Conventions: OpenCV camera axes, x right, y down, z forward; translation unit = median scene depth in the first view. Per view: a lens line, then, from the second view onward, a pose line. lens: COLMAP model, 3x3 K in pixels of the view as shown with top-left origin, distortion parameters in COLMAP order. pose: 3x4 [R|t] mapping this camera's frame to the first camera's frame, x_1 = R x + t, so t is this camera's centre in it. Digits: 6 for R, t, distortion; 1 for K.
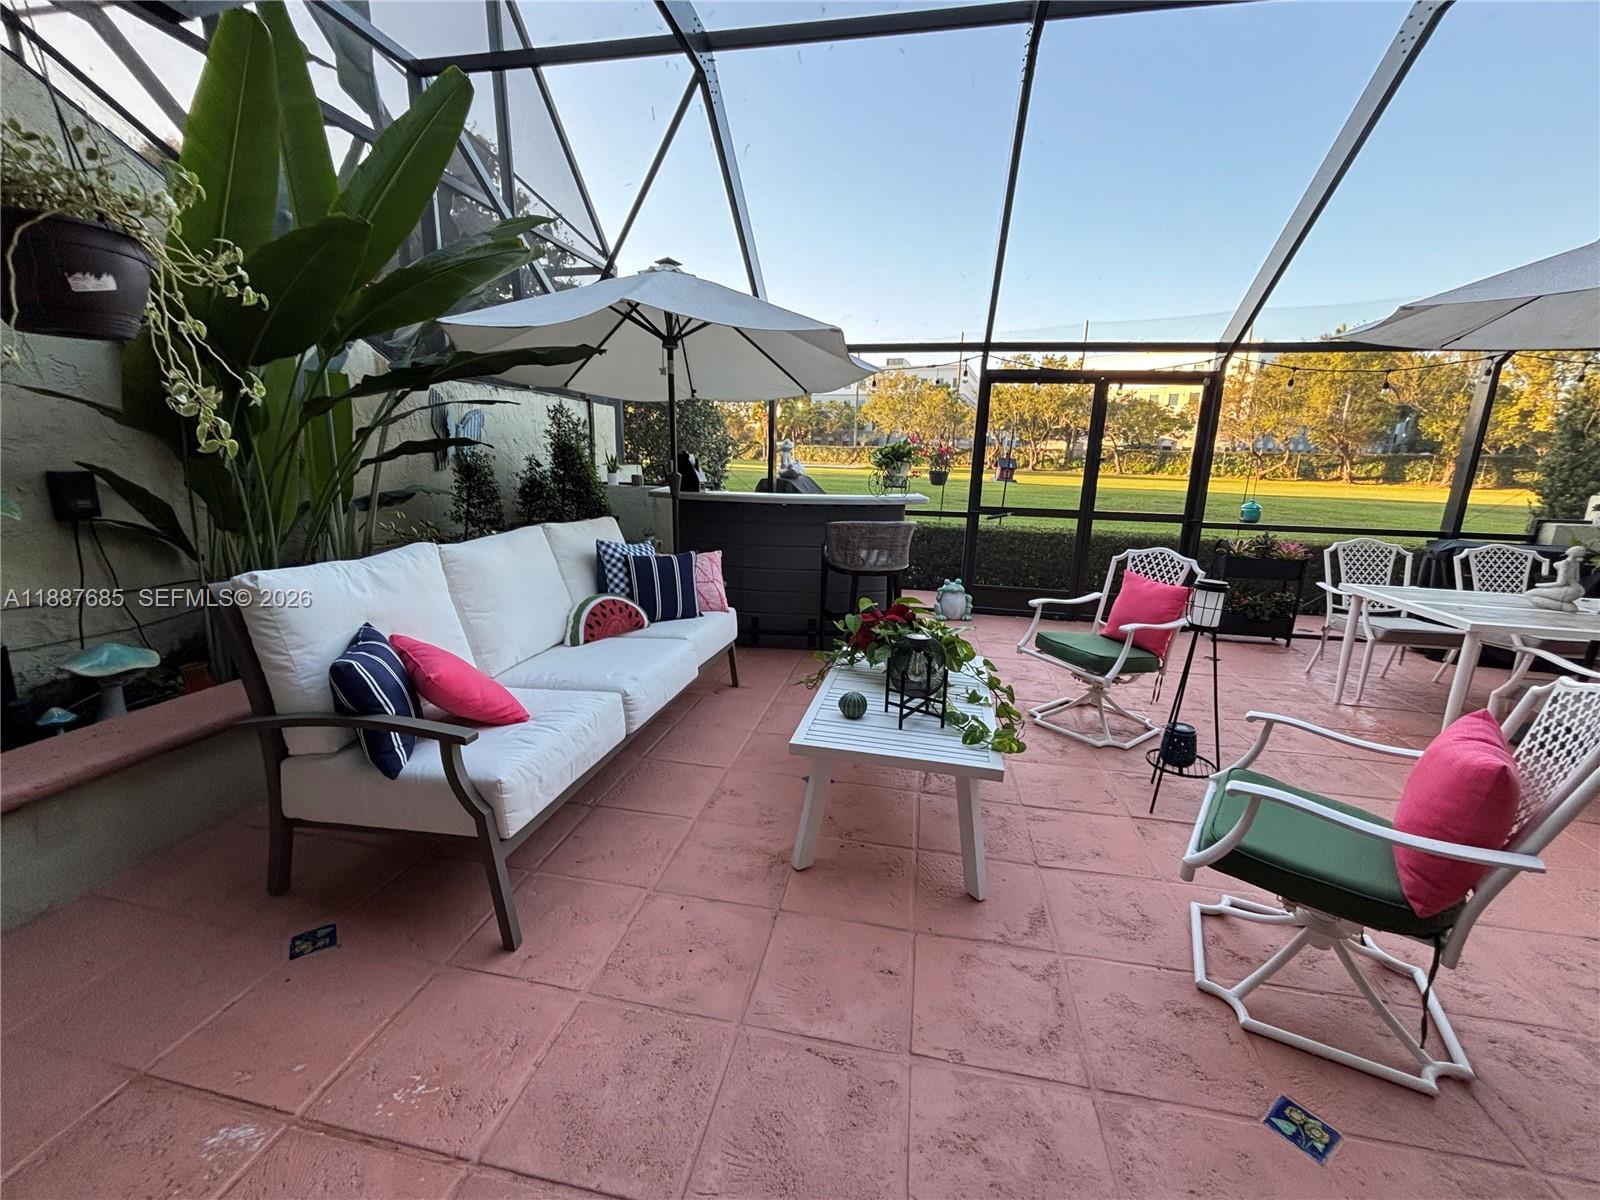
lens RADIAL K [[649.9, 0, 800.0], [0, 649.9, 600.0], [0, 0, 1]] dist [-0.010699, -0.000026]
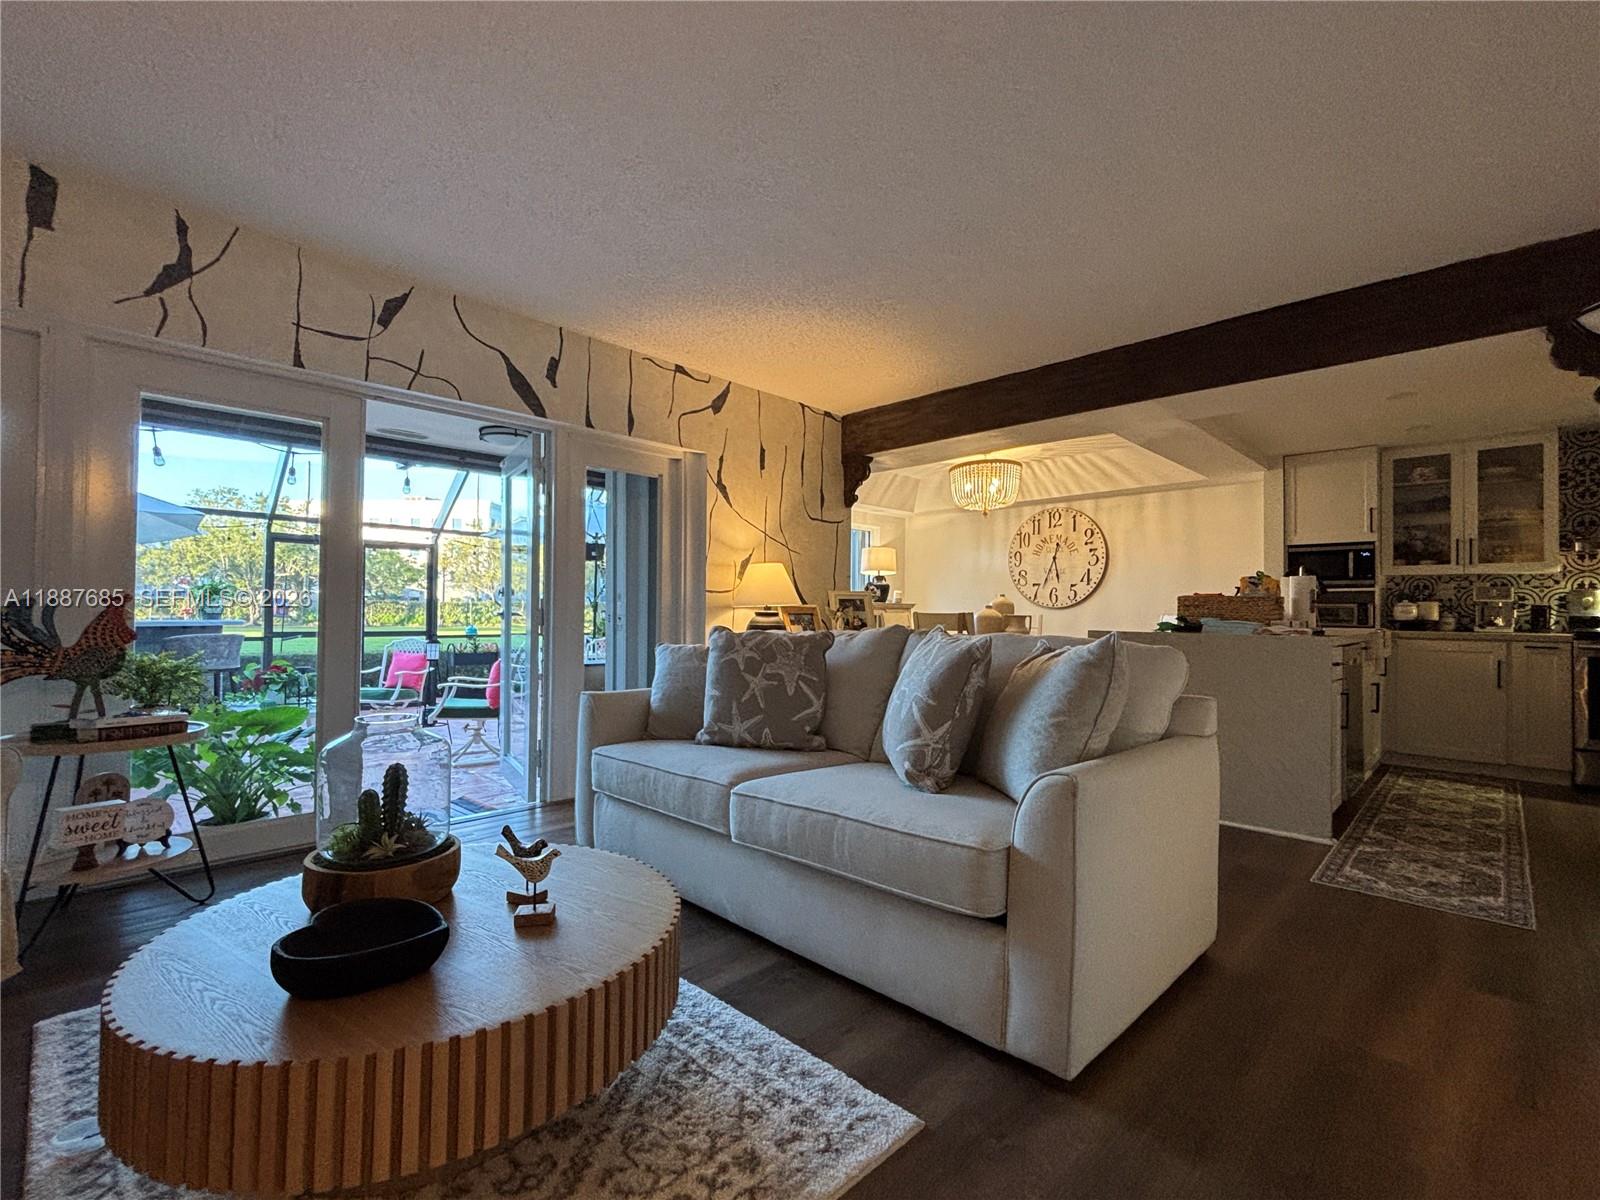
lens RADIAL K [[728.8, 0, 800.0], [0, 728.8, 600.0], [0, 0, 1]] dist [-0.011326, 0.009933]
pose [[0.547955, -0.001645, 0.836506, -0.366604], [0.192394, 0.973437, -0.124114, 0.181811], [-0.814082, 0.228948, 0.533717, -0.665210]]
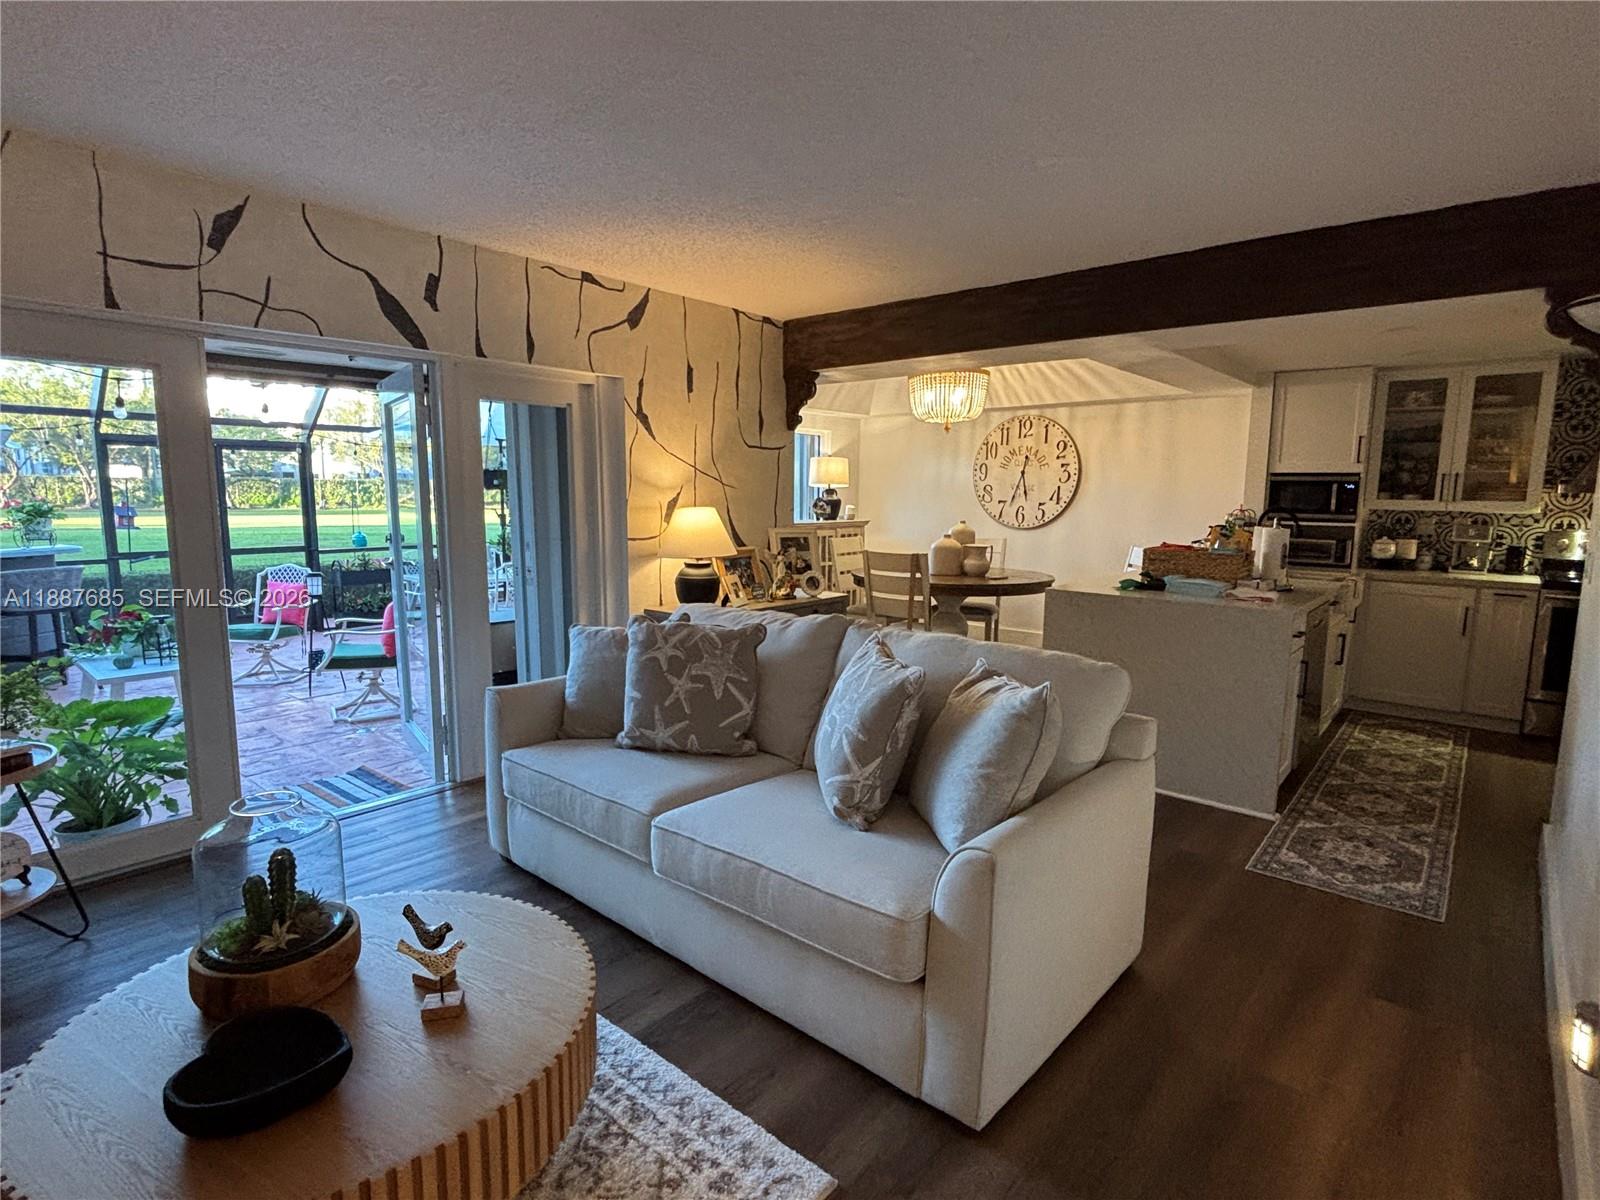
lens RADIAL K [[826.0, 0, 800.0], [0, 826.0, 600.0], [0, 0, 1]] dist [-0.013397, 0.011012]
pose [[0.493790, -0.133911, 0.859209, -0.367035], [0.199128, 0.979230, 0.038176, 0.114949], [-0.846475, 0.152242, 0.510199, -0.696884]]
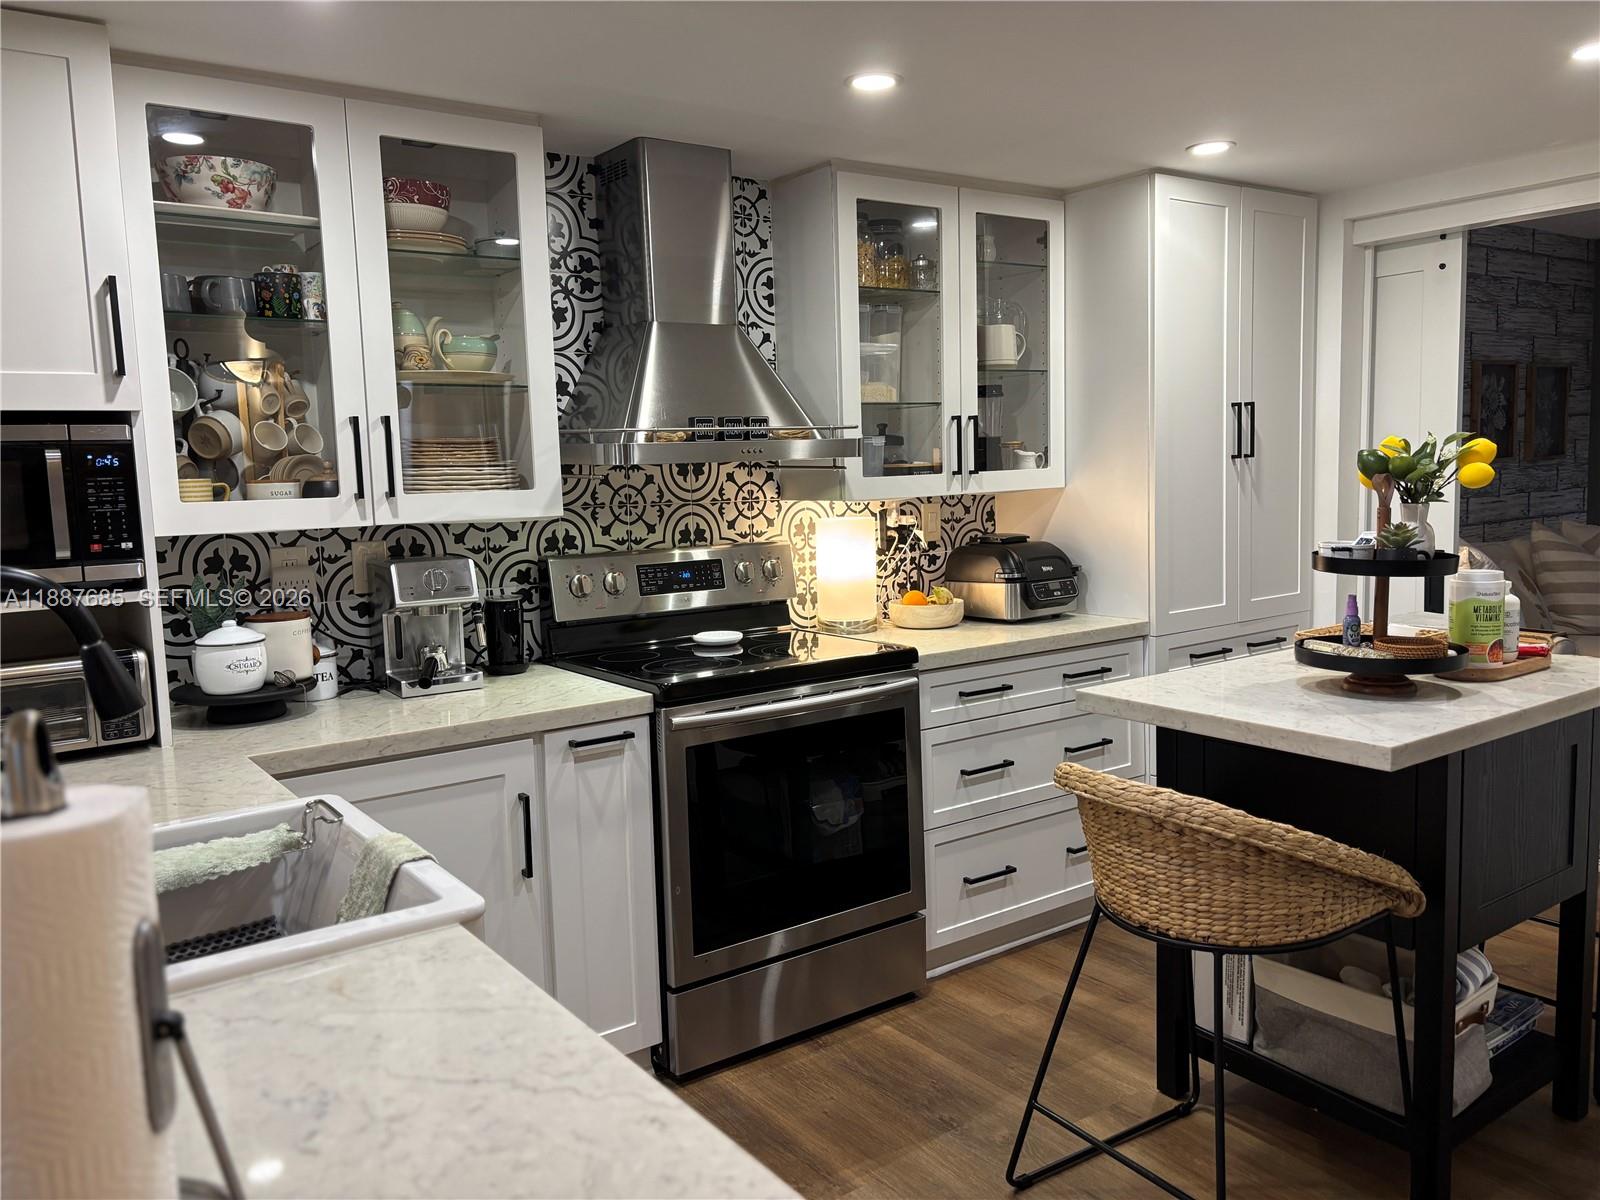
lens RADIAL K [[1219.6, 0, 800.0], [0, 1219.6, 600.0], [0, 0, 1]] dist [0.002204, 0.000923]
pose [[-0.732212, -0.077499, 0.676653, 0.353079], [0.166585, 0.942950, 0.288262, 0.115821], [-0.660390, 0.323789, -0.677529, -0.637118]]
